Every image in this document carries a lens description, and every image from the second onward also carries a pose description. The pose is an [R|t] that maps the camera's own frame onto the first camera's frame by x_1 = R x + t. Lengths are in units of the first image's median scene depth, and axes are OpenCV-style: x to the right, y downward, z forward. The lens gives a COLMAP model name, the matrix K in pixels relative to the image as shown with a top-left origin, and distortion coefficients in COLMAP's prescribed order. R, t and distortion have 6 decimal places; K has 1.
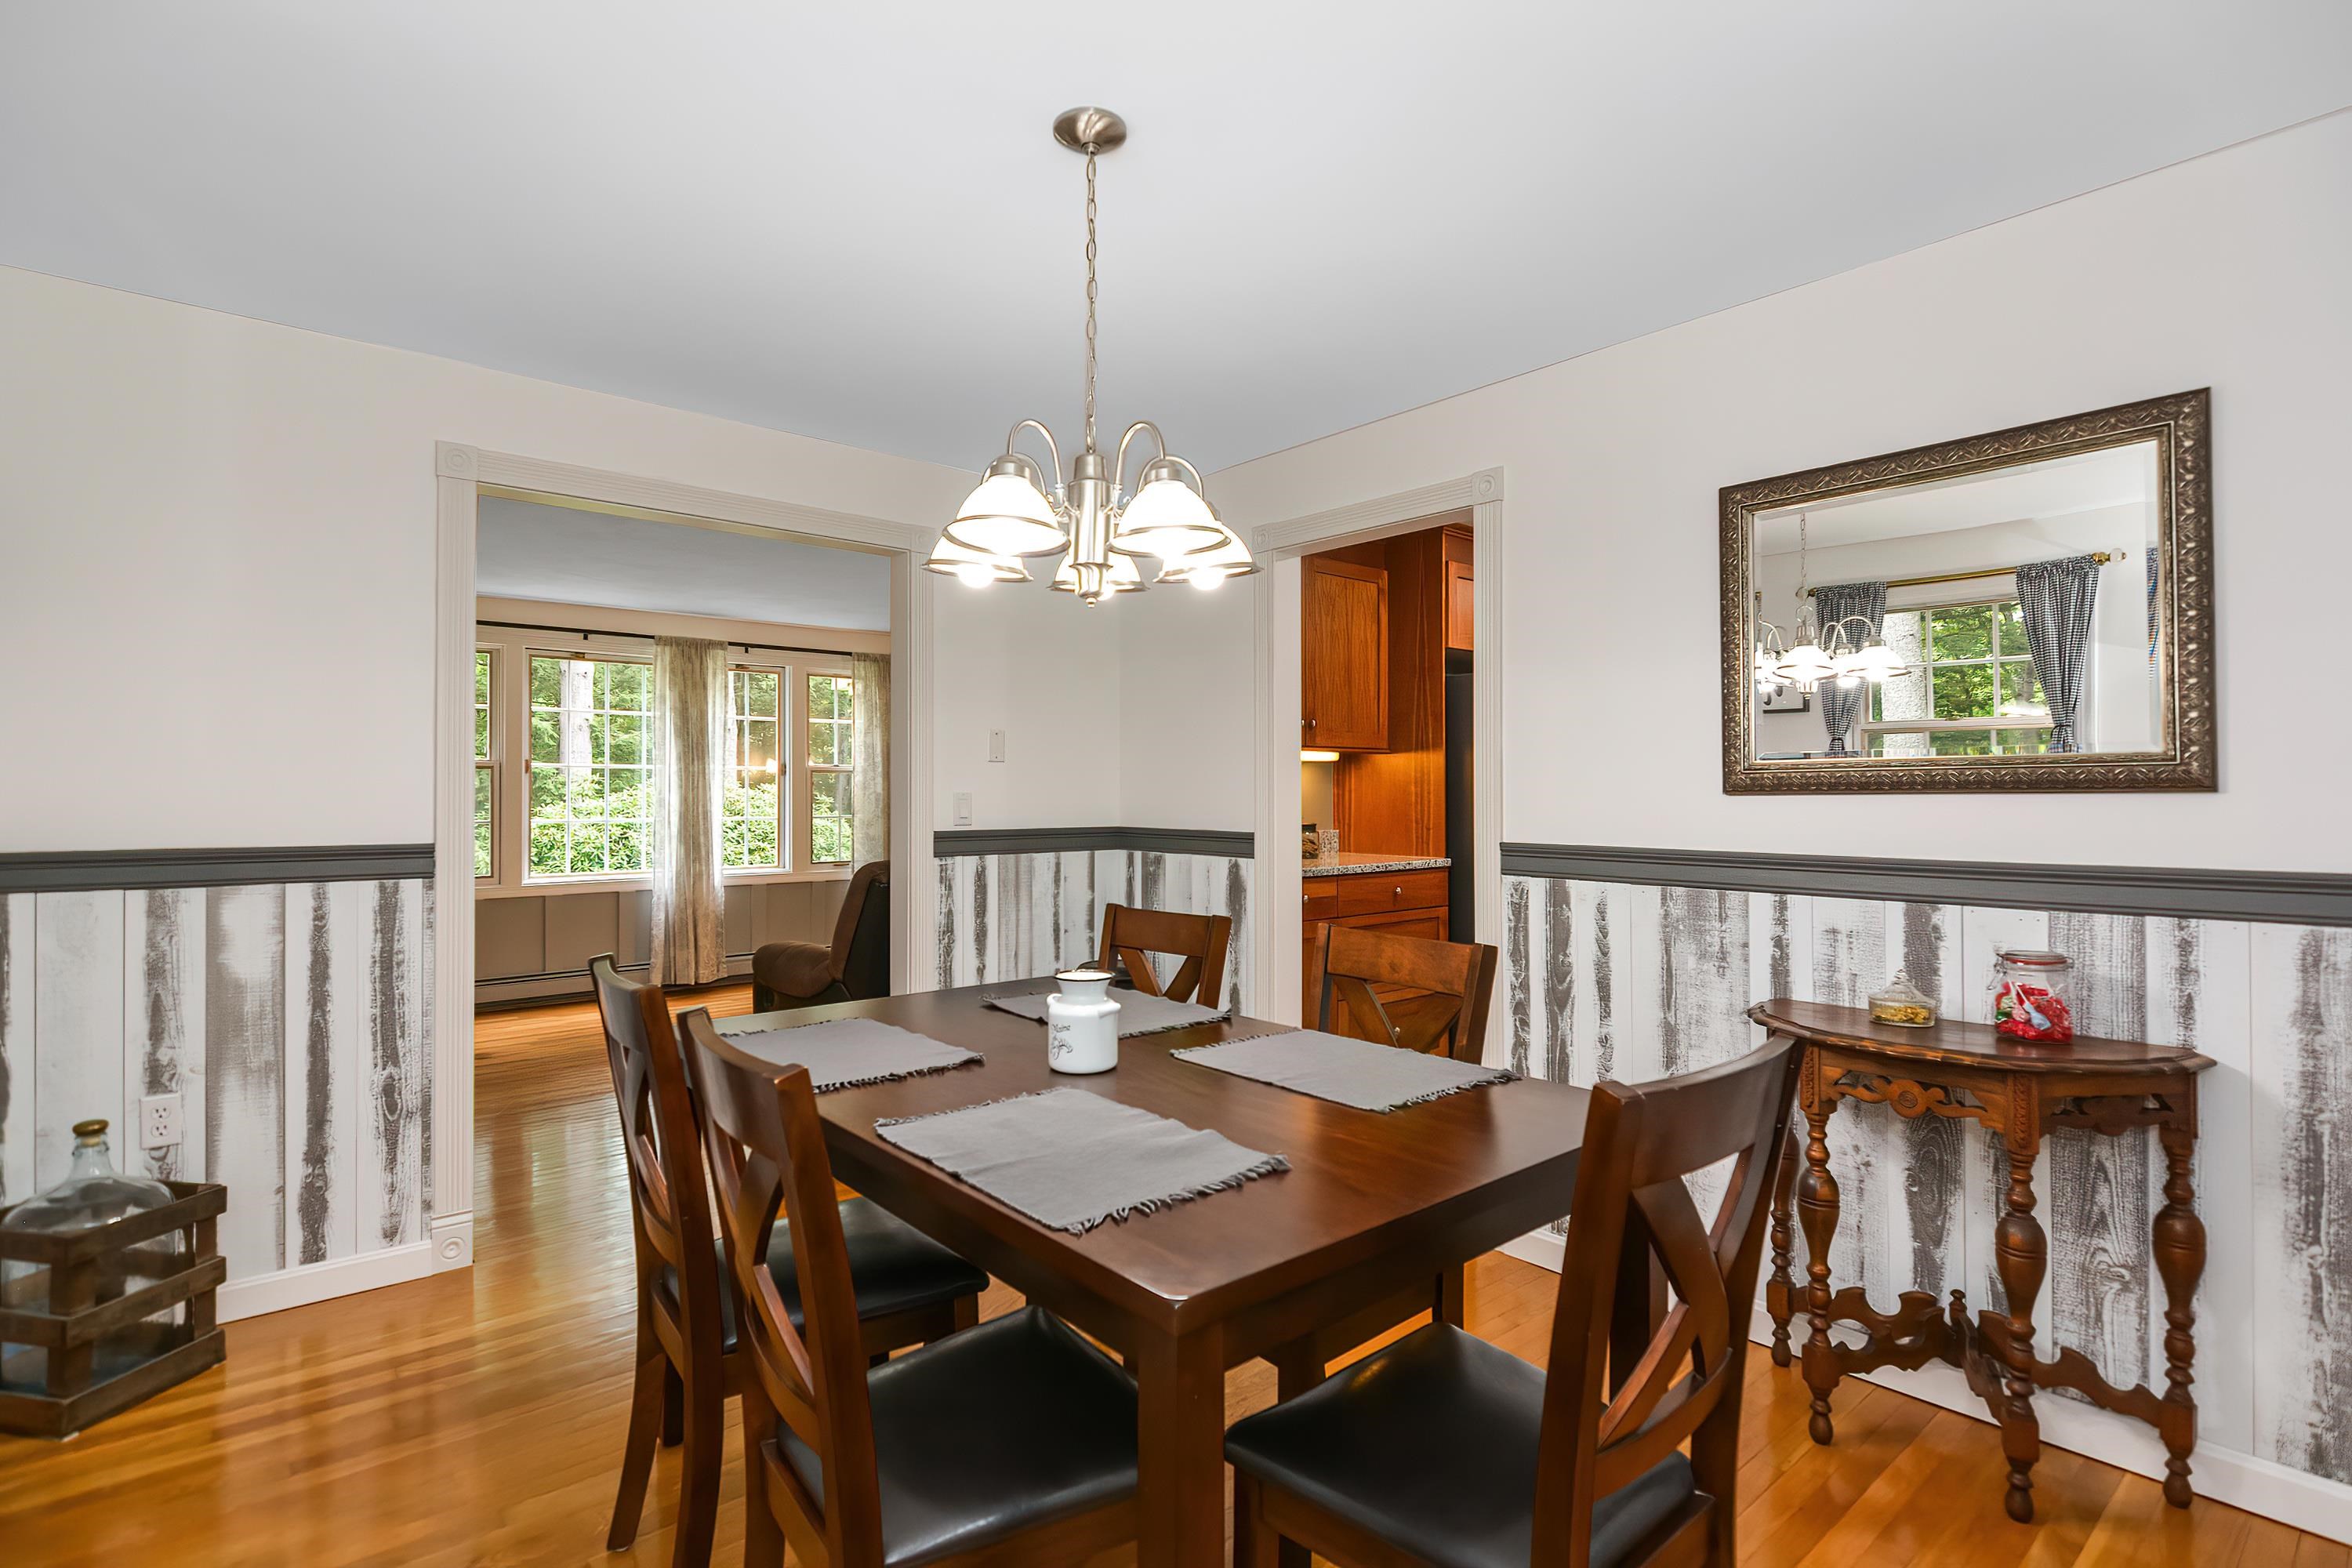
lens RADIAL K [[1125.8, 0, 1170.1], [0, 1125.8, 785.0], [0, 0, 1]] dist [-0.001585, -0.000656]
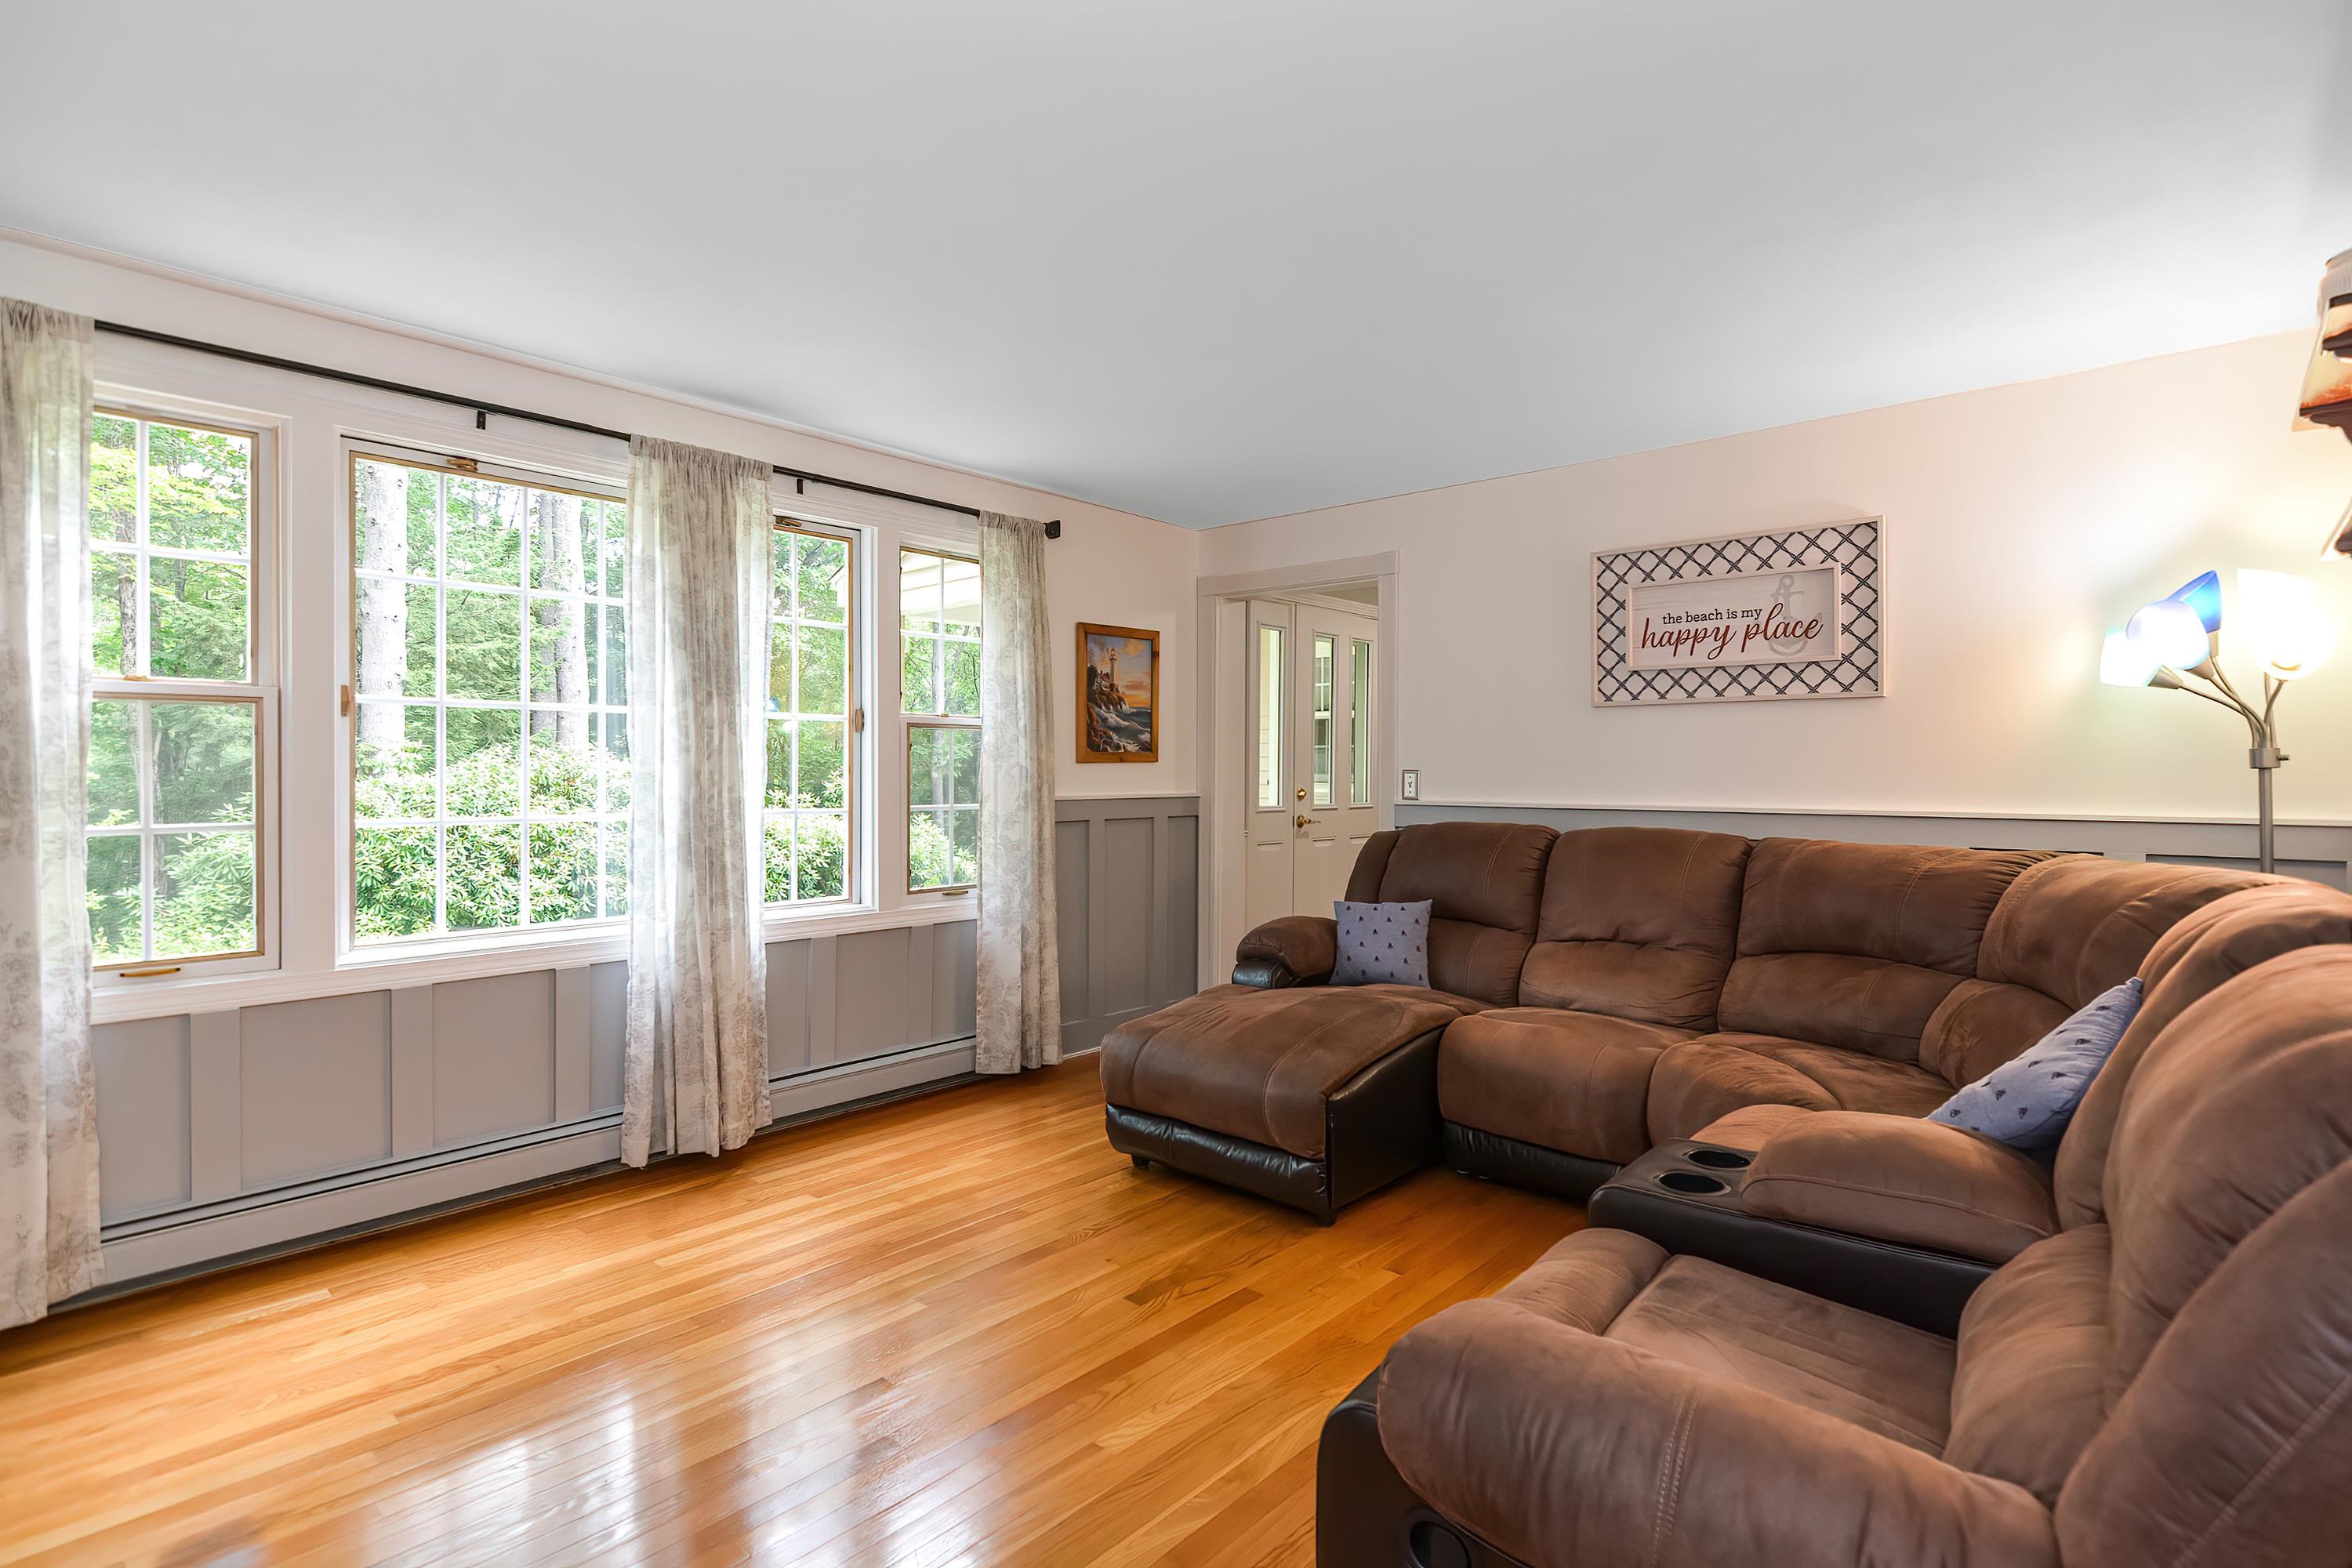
lens RADIAL K [[1125.8, 0, 1183.3], [0, 1125.8, 783.5], [0, 0, 1]] dist [-0.001585, -0.000656]
pose [[0.990250, 0.004368, 0.139233, -0.286368], [-0.006863, 0.999824, 0.017442, 0.006110], [-0.139133, -0.018227, 0.990106, 0.481527]]
